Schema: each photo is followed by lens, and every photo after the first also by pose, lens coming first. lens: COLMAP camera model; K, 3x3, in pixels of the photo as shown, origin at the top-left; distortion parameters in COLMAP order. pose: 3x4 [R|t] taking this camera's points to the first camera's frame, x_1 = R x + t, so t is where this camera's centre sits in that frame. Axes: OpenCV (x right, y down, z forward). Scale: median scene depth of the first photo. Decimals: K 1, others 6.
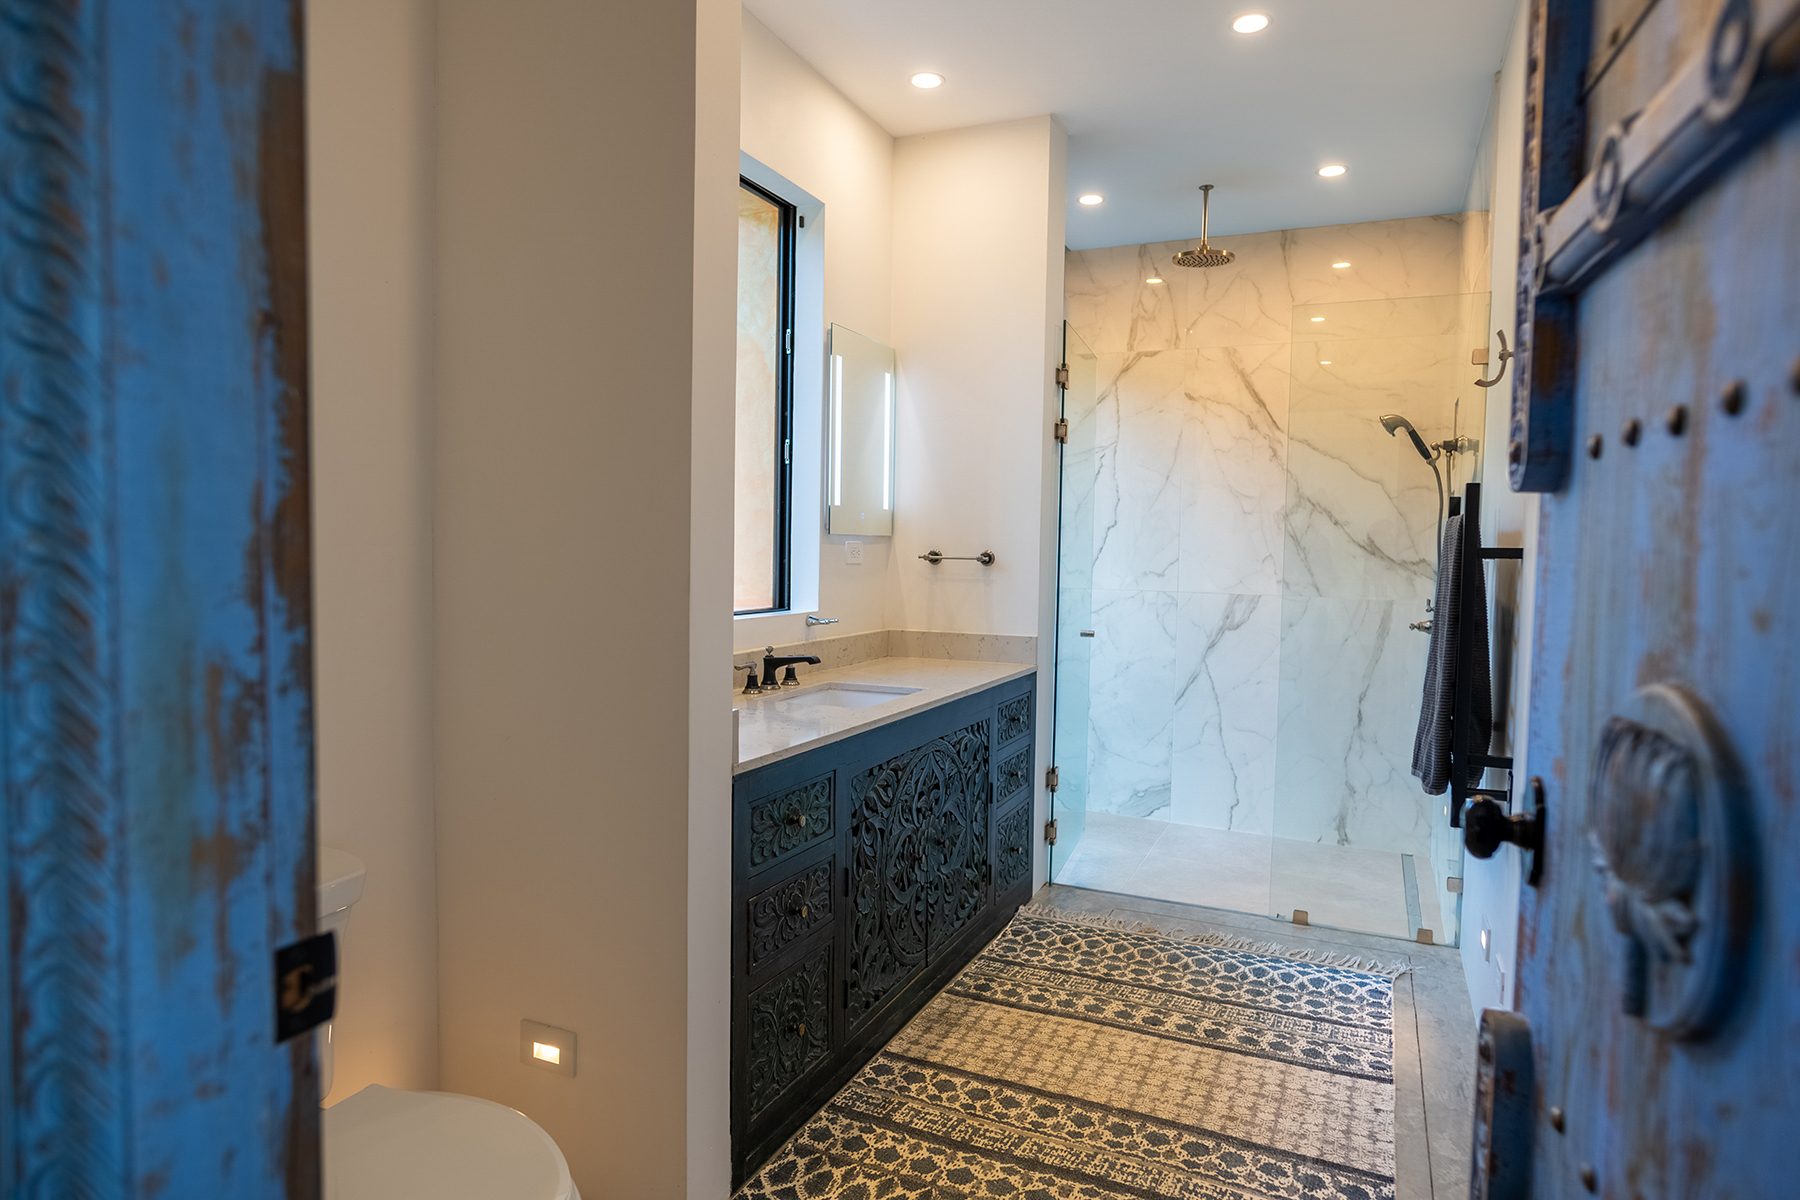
lens RADIAL K [[1040.0, 0, 899.5], [0, 1040.0, 604.6], [0, 0, 1]] dist [0.000898, -0.000230]
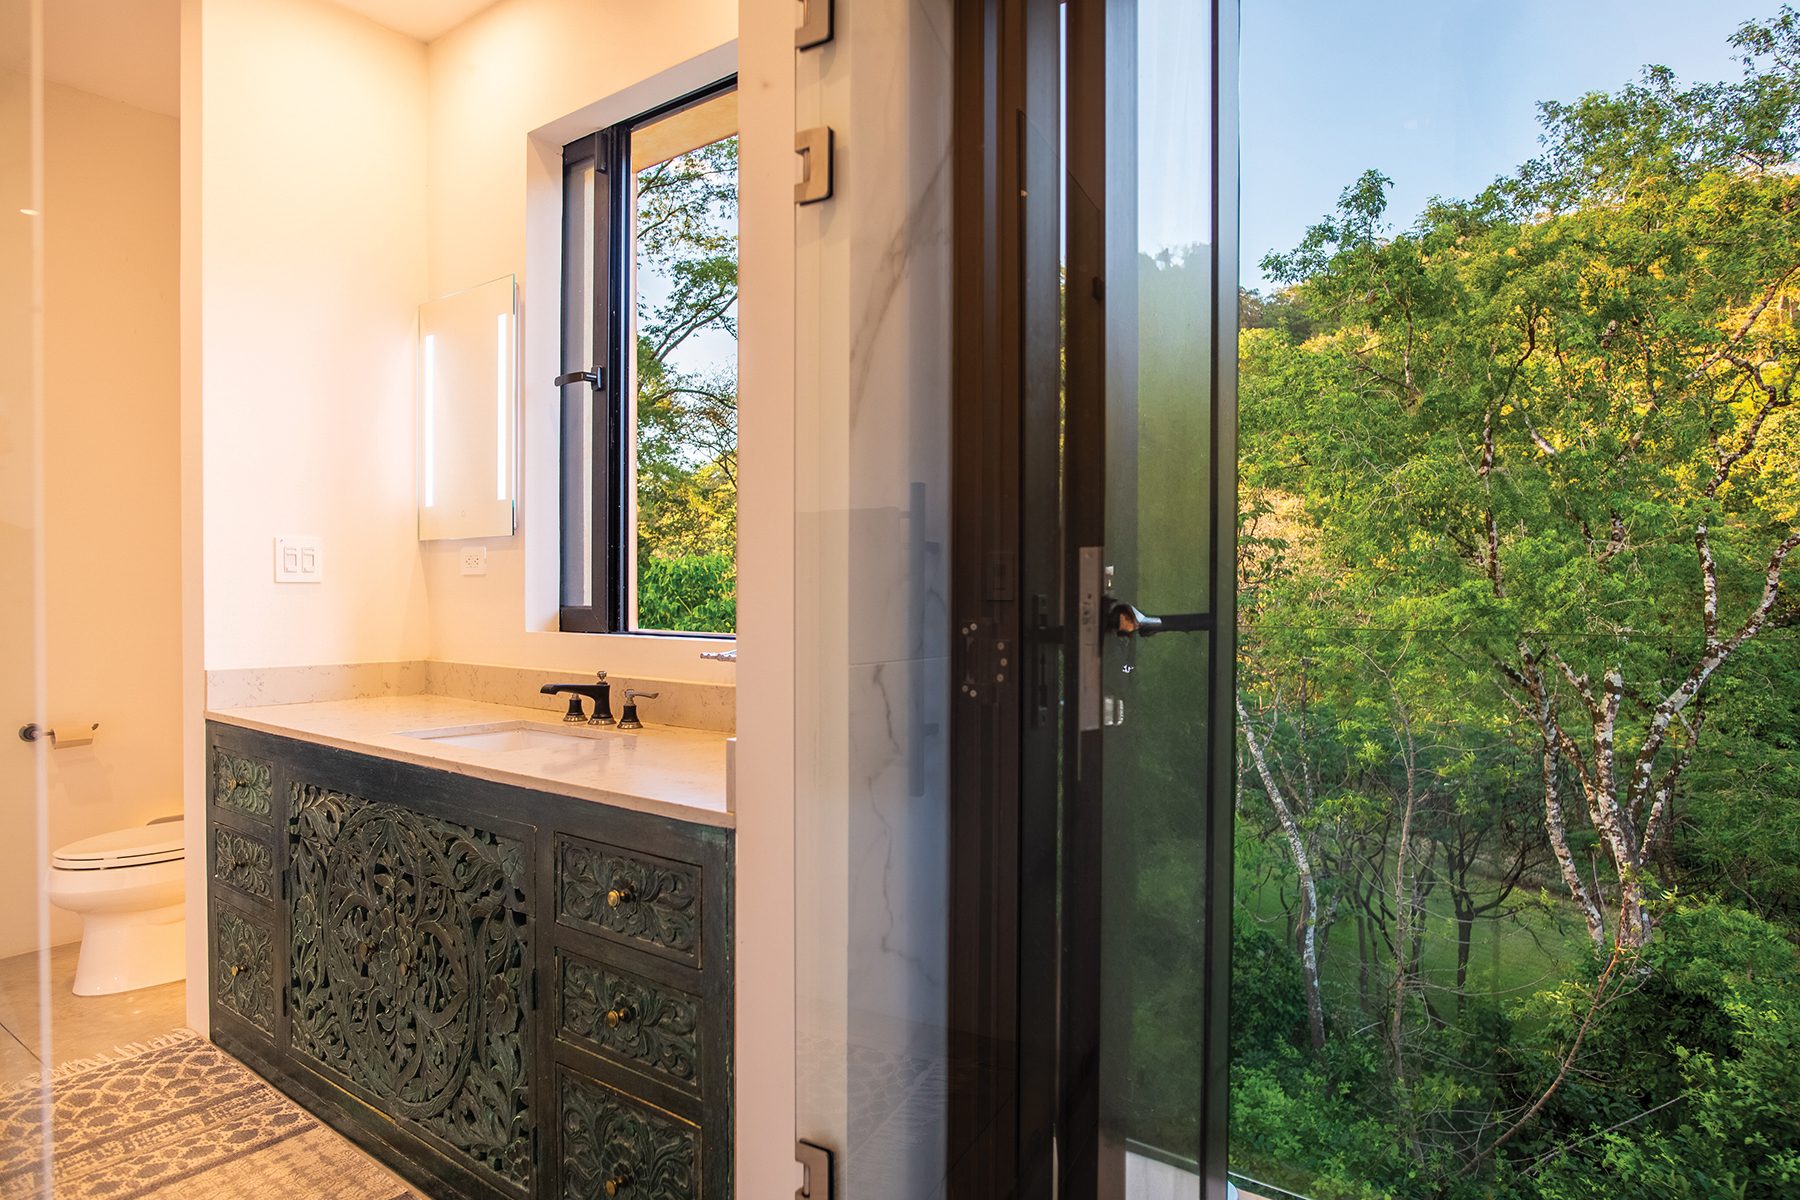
lens RADIAL K [[1040.0, 0, 900.4], [0, 1040.0, 595.1], [0, 0, 1]] dist [0.000898, -0.000230]
pose [[-0.229288, -0.008377, -0.973323, 0.768481], [-0.056350, 0.998400, 0.004682, -0.045675], [0.971726, 0.055921, -0.229393, 1.751395]]
